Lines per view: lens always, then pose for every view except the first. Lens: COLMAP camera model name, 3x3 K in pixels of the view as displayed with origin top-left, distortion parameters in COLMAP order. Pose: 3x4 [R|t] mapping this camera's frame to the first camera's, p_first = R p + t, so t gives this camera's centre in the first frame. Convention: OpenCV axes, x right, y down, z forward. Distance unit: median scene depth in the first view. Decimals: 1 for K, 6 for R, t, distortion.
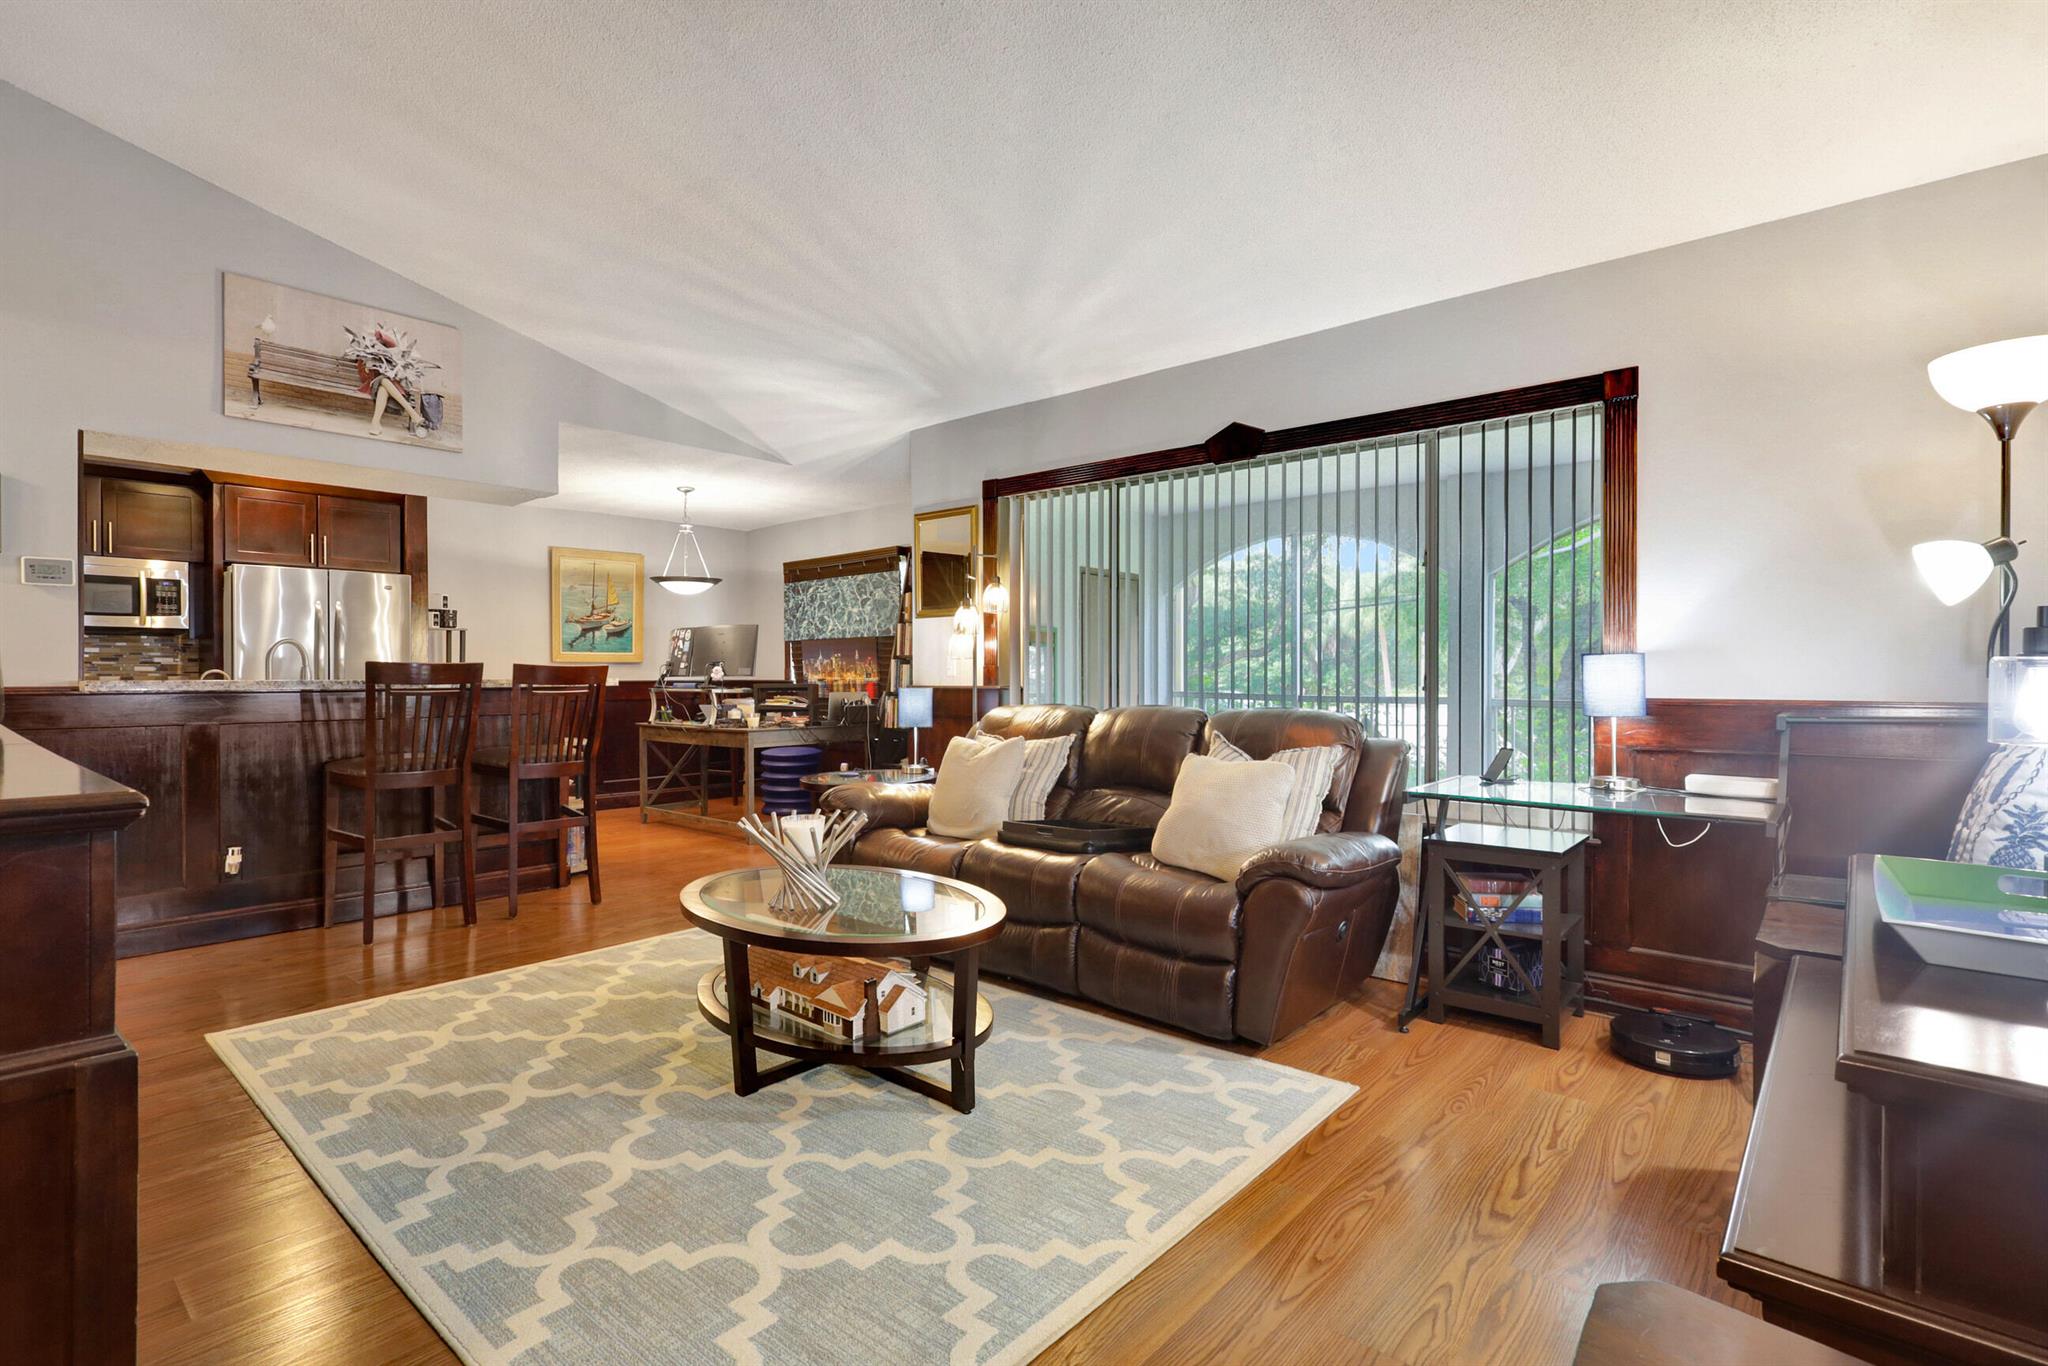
lens RADIAL K [[966.8, 0, 1015.1], [0, 966.8, 677.6], [0, 0, 1]] dist [-0.004664, 0.007469]
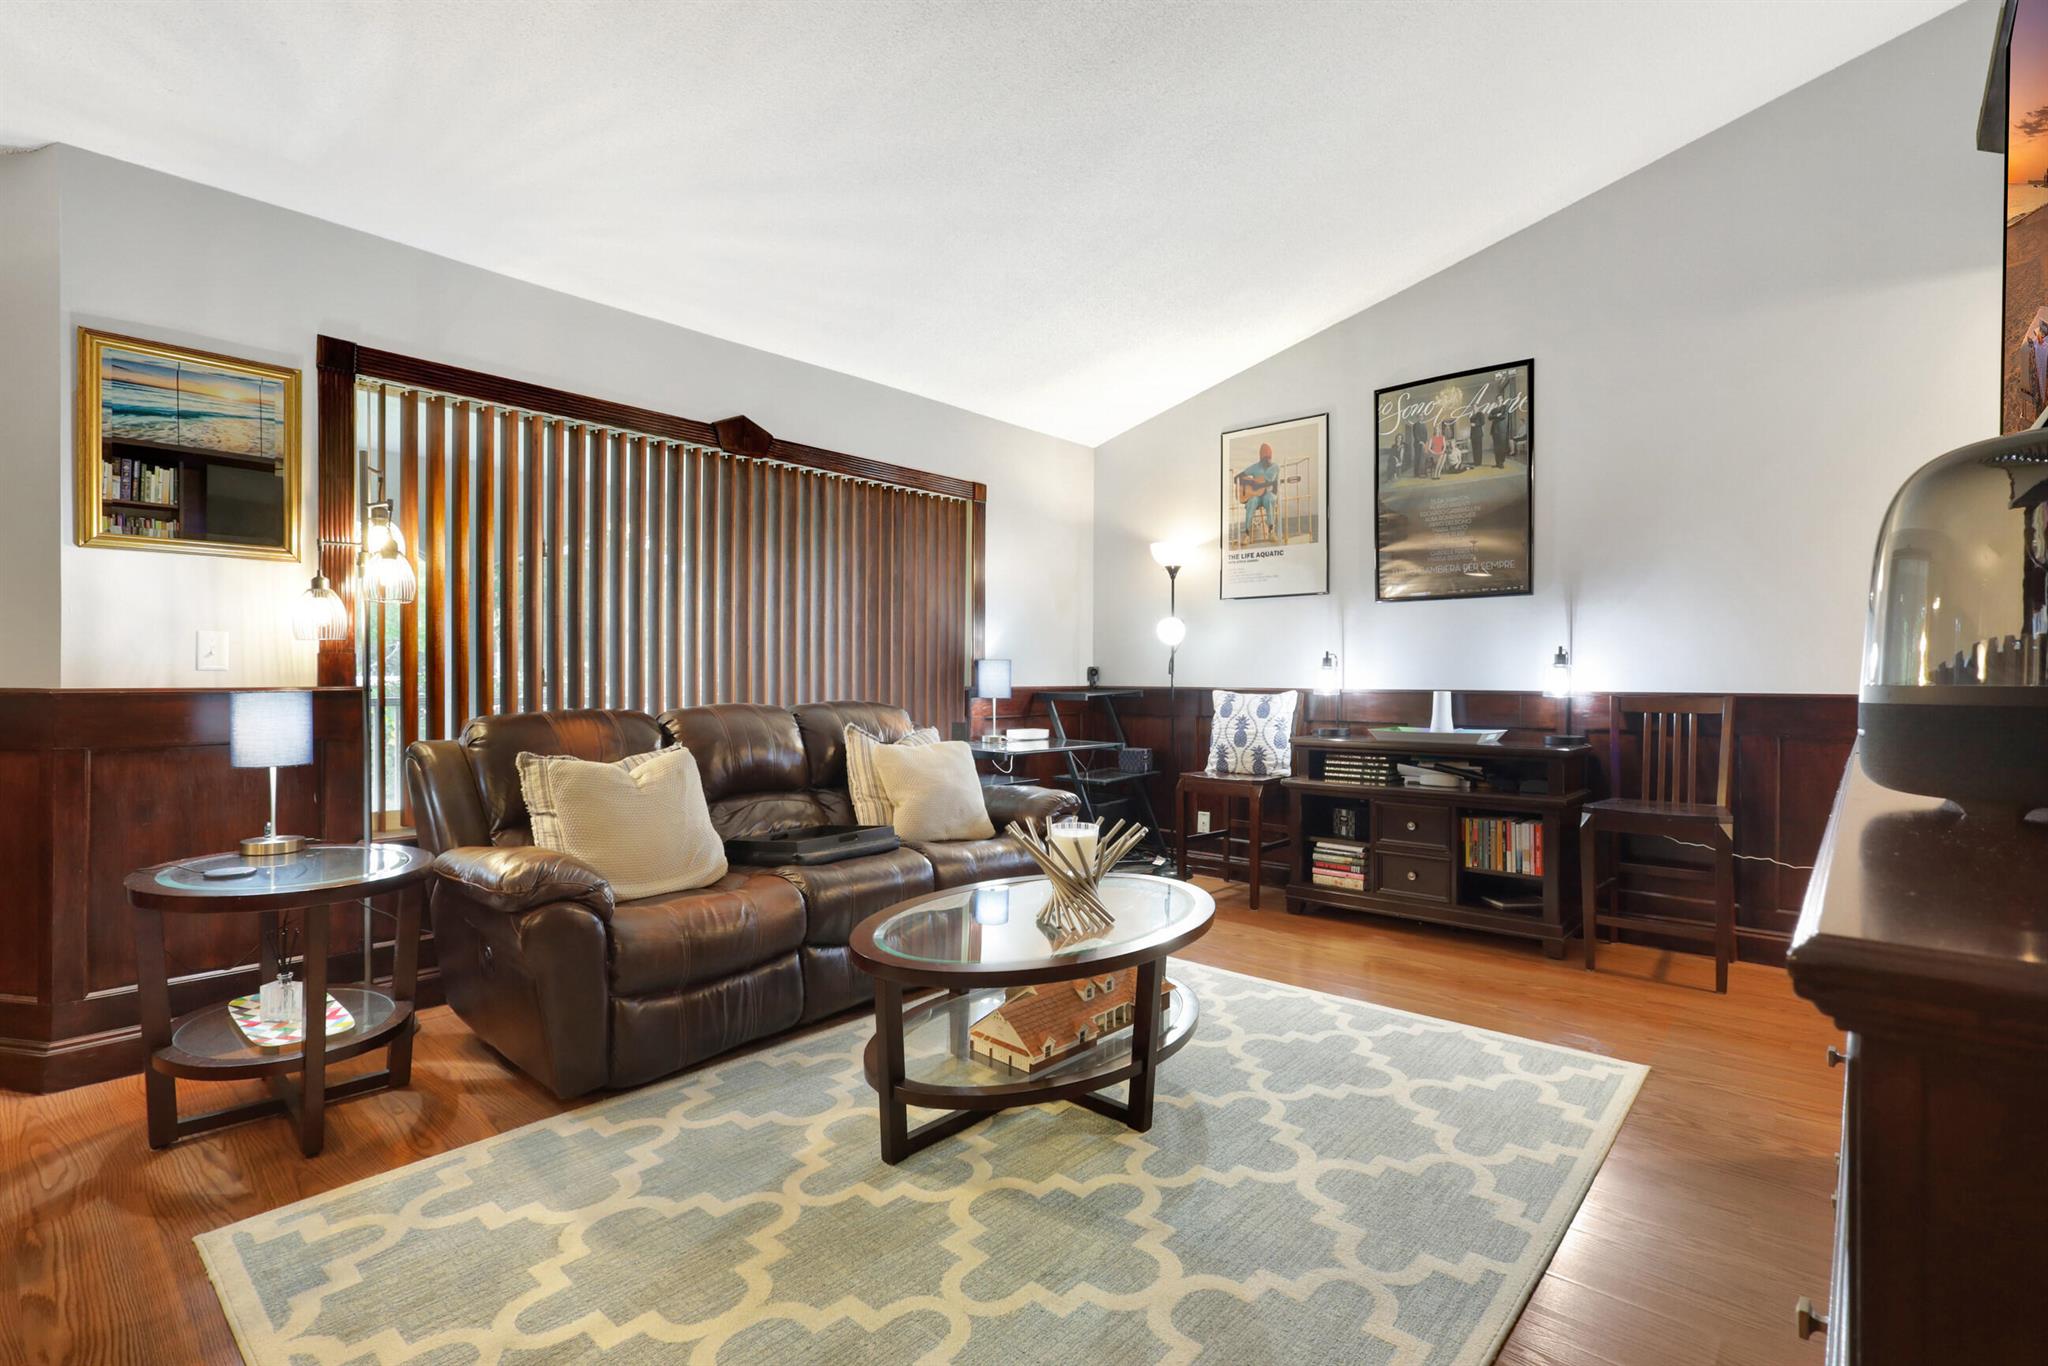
lens RADIAL K [[966.8, 0, 1028.4], [0, 966.8, 682.3], [0, 0, 1]] dist [-0.004664, 0.007469]
pose [[0.000623, -0.002684, 0.999996, -1.180370], [0.003138, 0.999991, 0.002682, 0.010358], [-0.999995, 0.003136, 0.000632, 1.101738]]
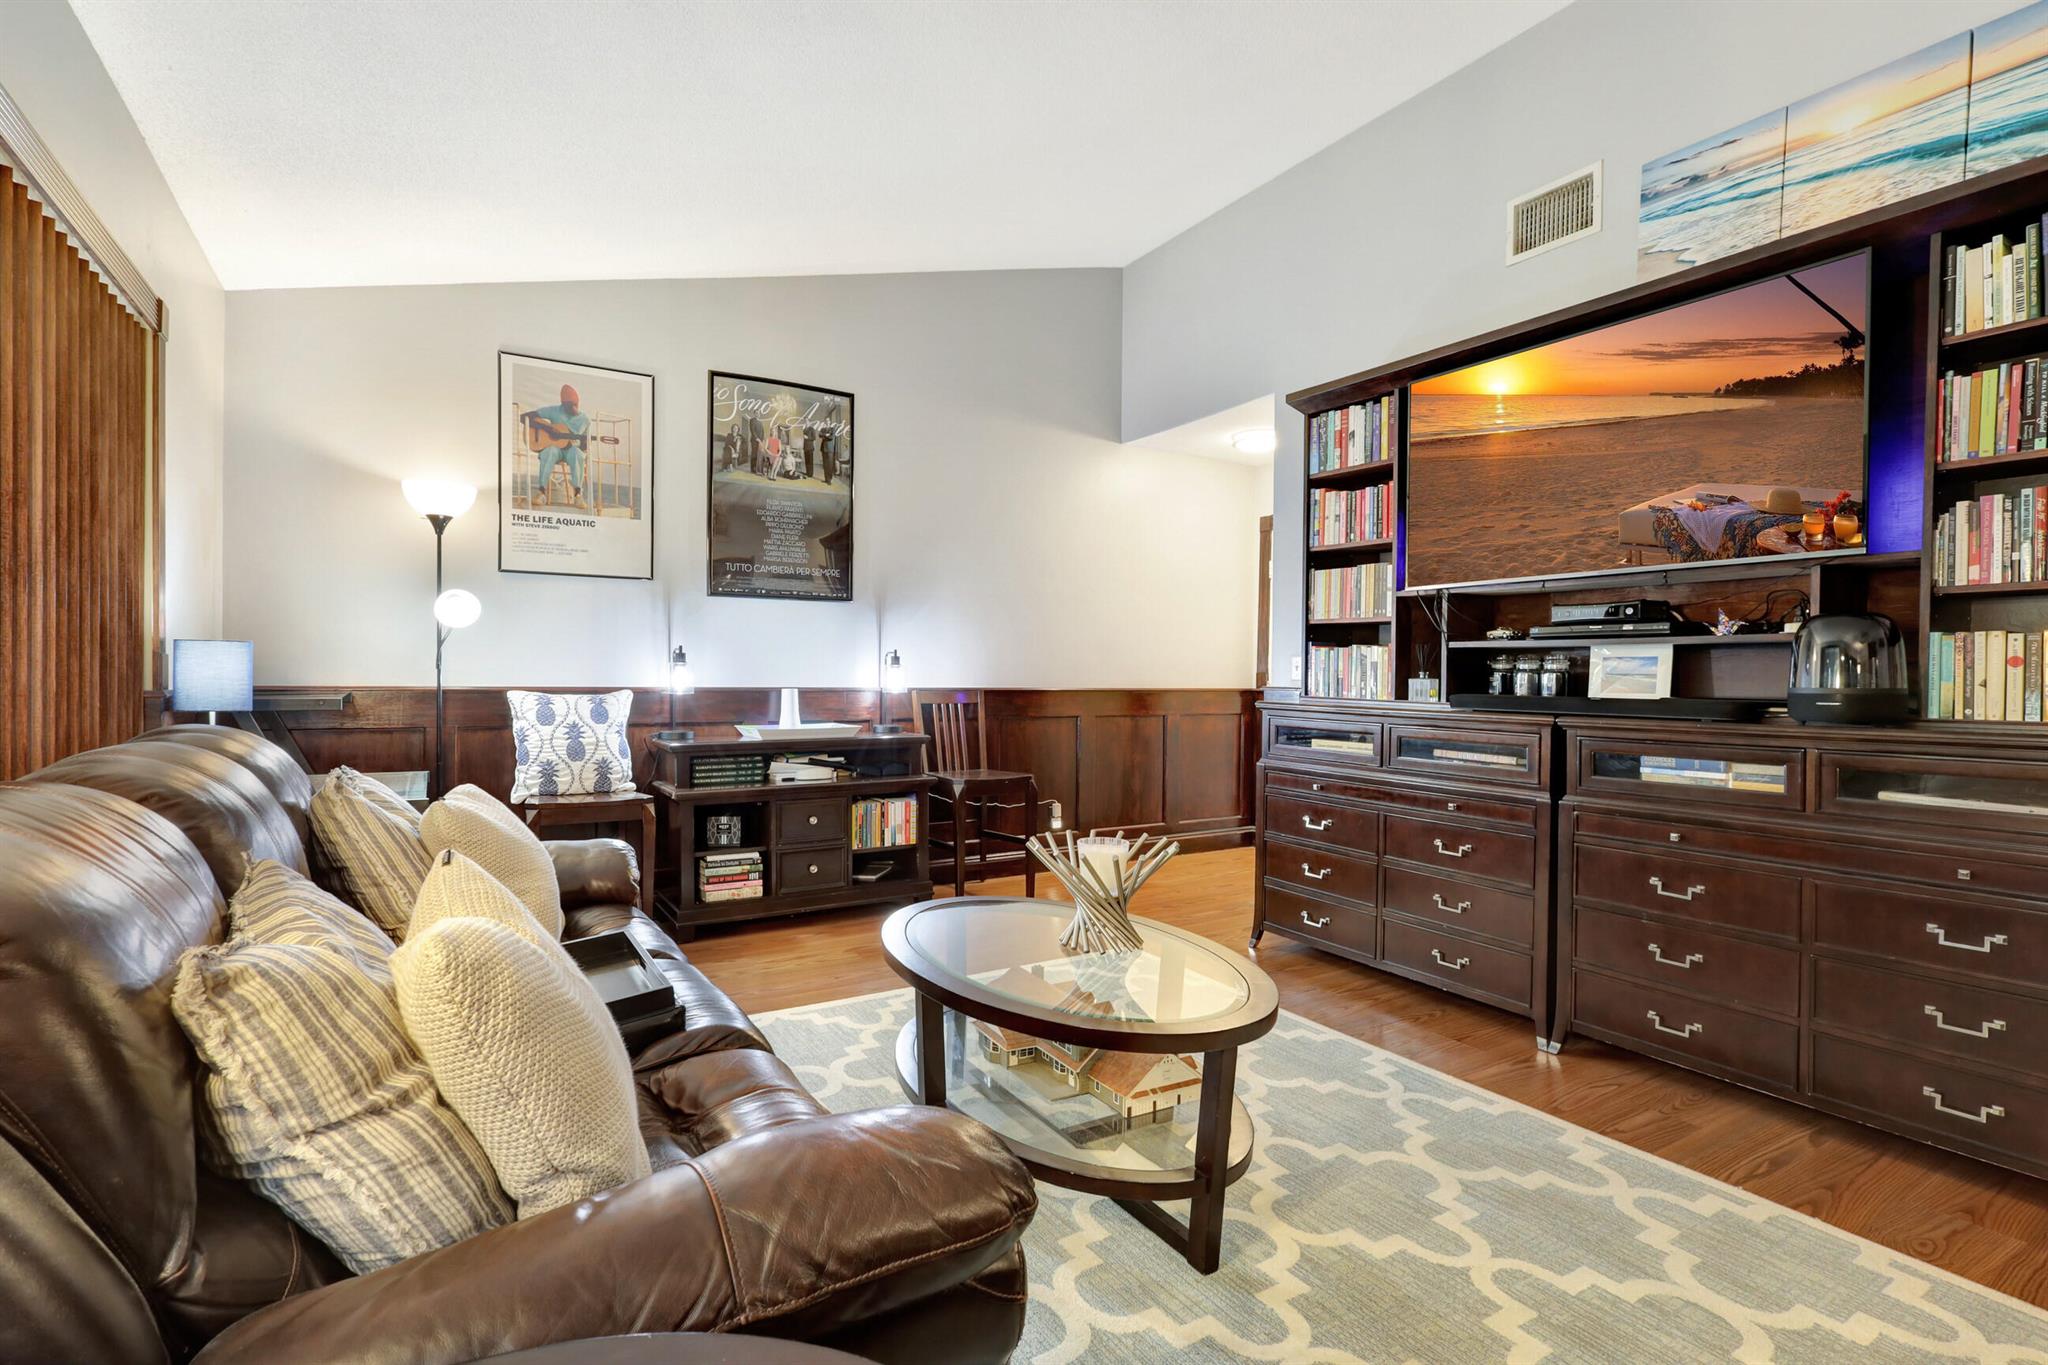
lens RADIAL K [[966.8, 0, 1033.7], [0, 966.8, 681.0], [0, 0, 1]] dist [-0.004664, 0.007469]
pose [[-0.959690, -0.008426, 0.280933, -0.417942], [-0.004819, 0.999897, 0.013526, -0.005851], [-0.281018, 0.011627, -0.959632, 1.918902]]
